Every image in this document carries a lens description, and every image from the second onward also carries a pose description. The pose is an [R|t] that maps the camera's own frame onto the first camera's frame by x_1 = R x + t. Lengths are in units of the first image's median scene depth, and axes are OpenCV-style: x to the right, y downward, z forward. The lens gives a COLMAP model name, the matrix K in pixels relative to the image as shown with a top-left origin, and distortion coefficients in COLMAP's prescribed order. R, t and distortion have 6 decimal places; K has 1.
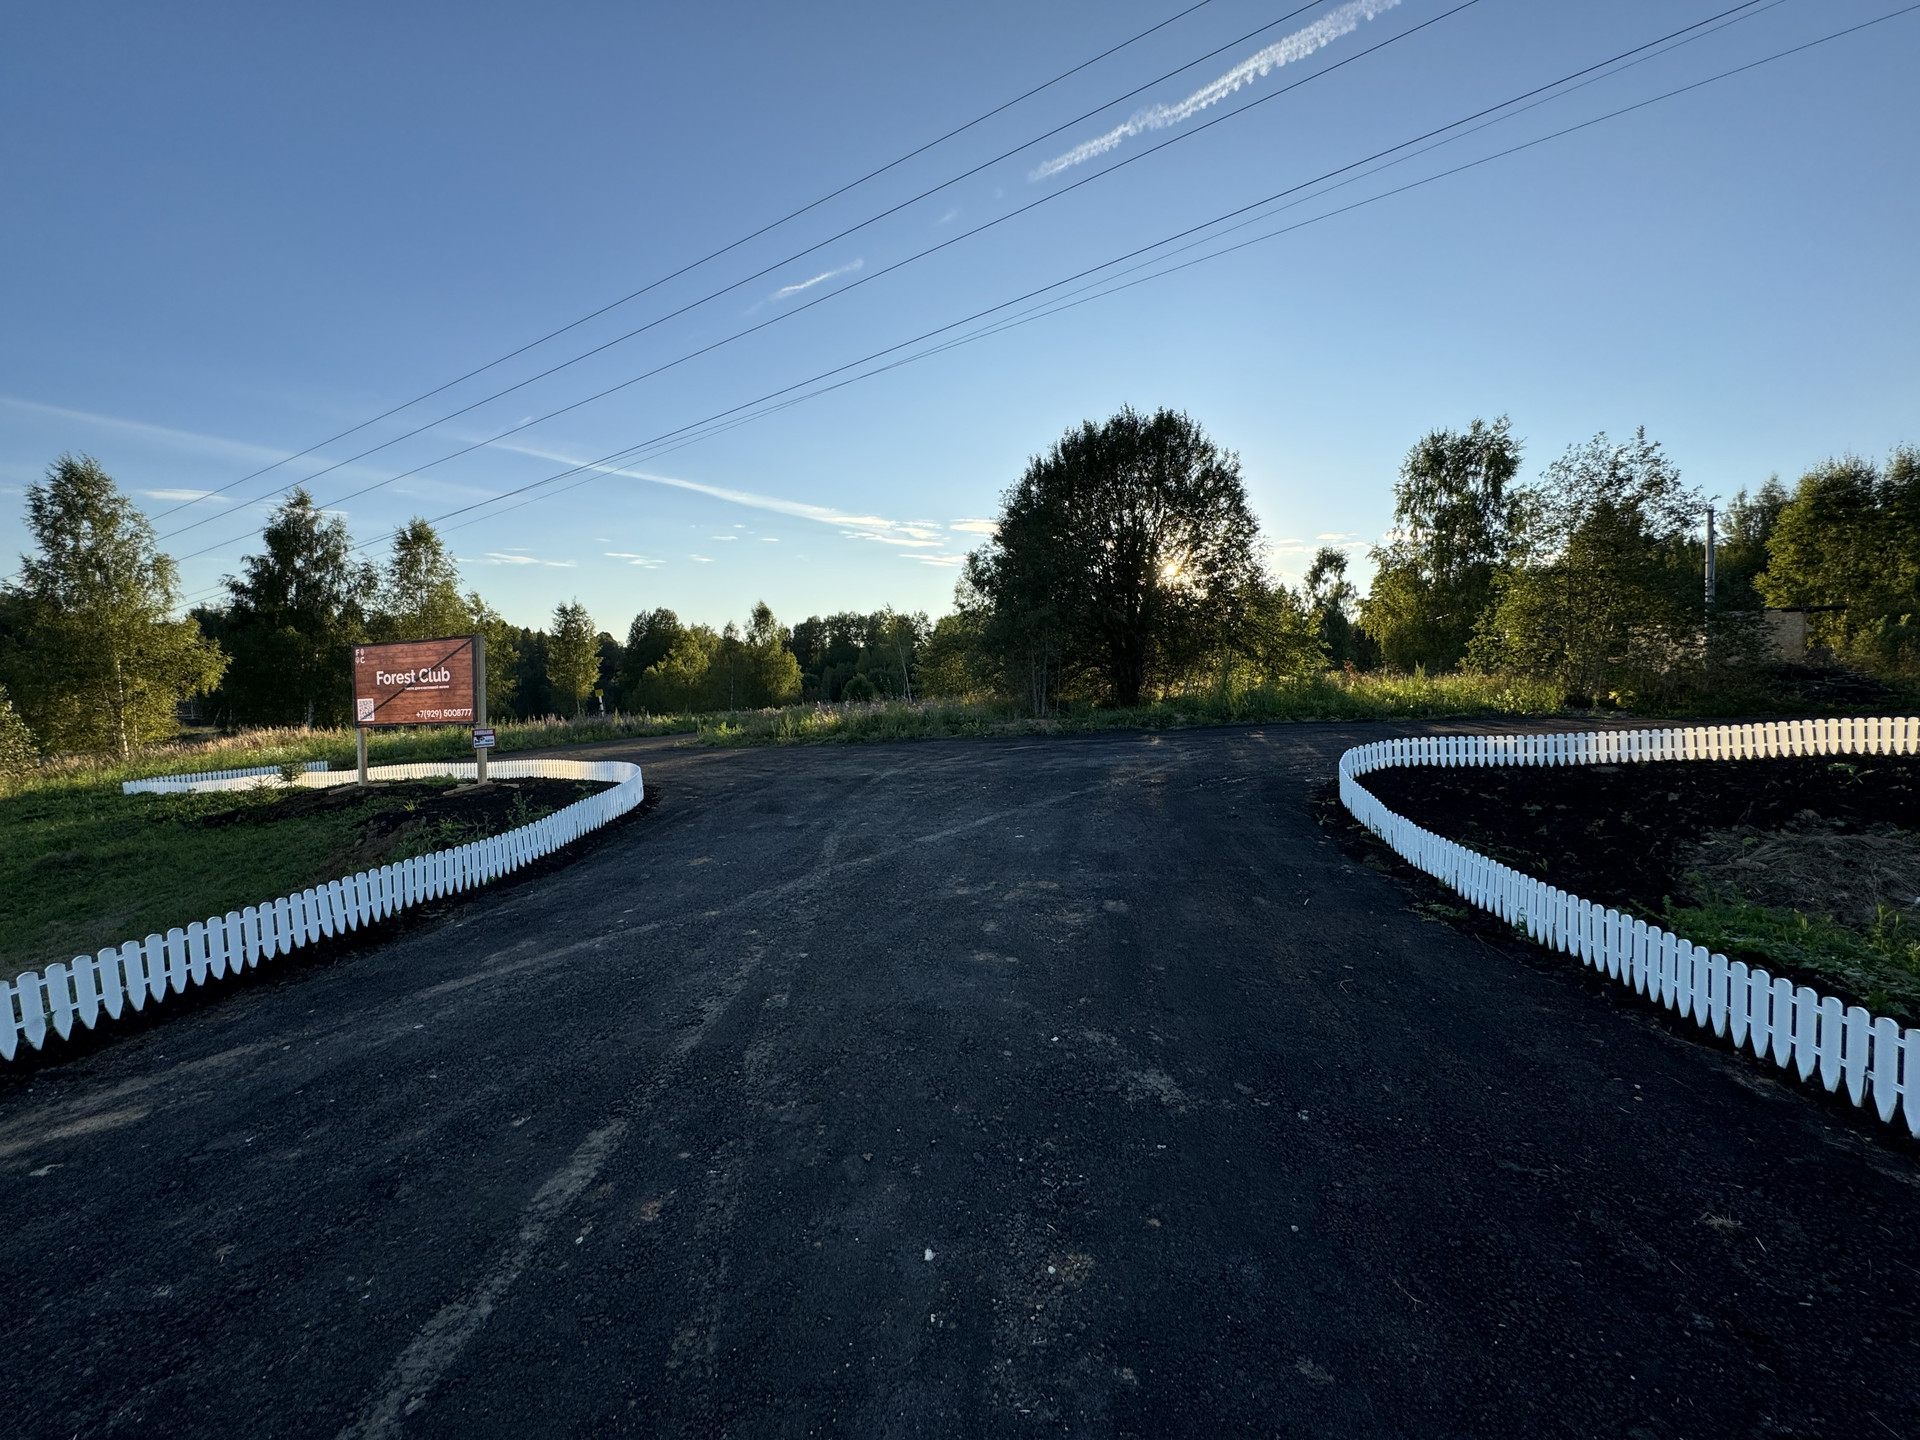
lens RADIAL K [[769.5, 0, 962.3], [0, 769.5, 720.3], [0, 0, 1]] dist [-0.002188, -0.000157]
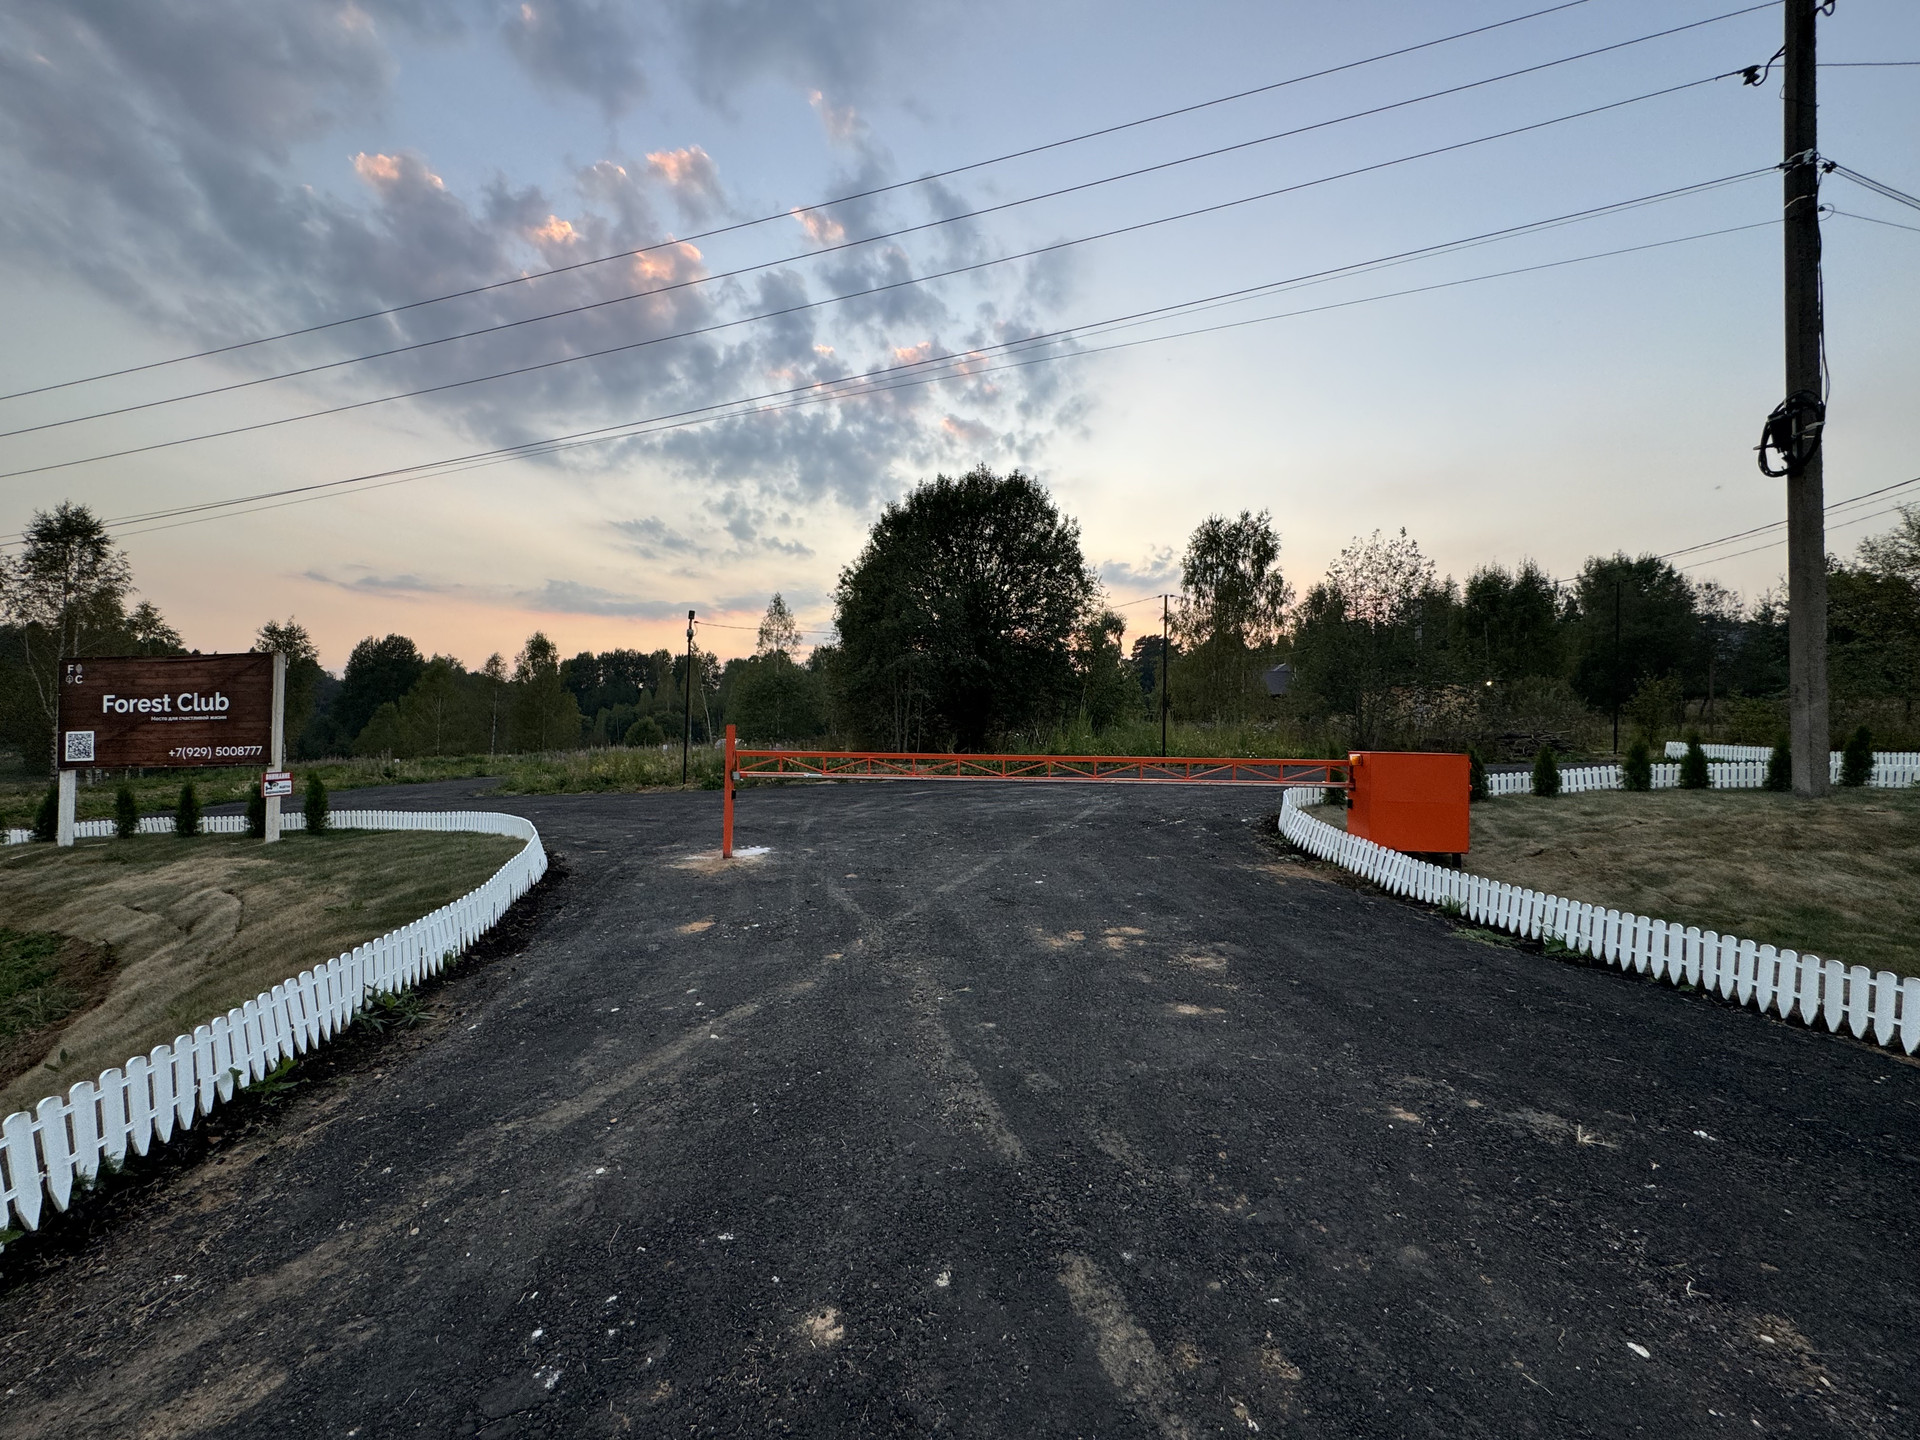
lens RADIAL K [[769.5, 0, 962.3], [0, 769.5, 720.3], [0, 0, 1]] dist [-0.002188, -0.000157]
pose [[0.949228, 0.015675, 0.314198, -0.123586], [0.004018, 0.998072, -0.061931, 0.005269], [-0.314563, 0.060050, 0.947335, 0.027957]]
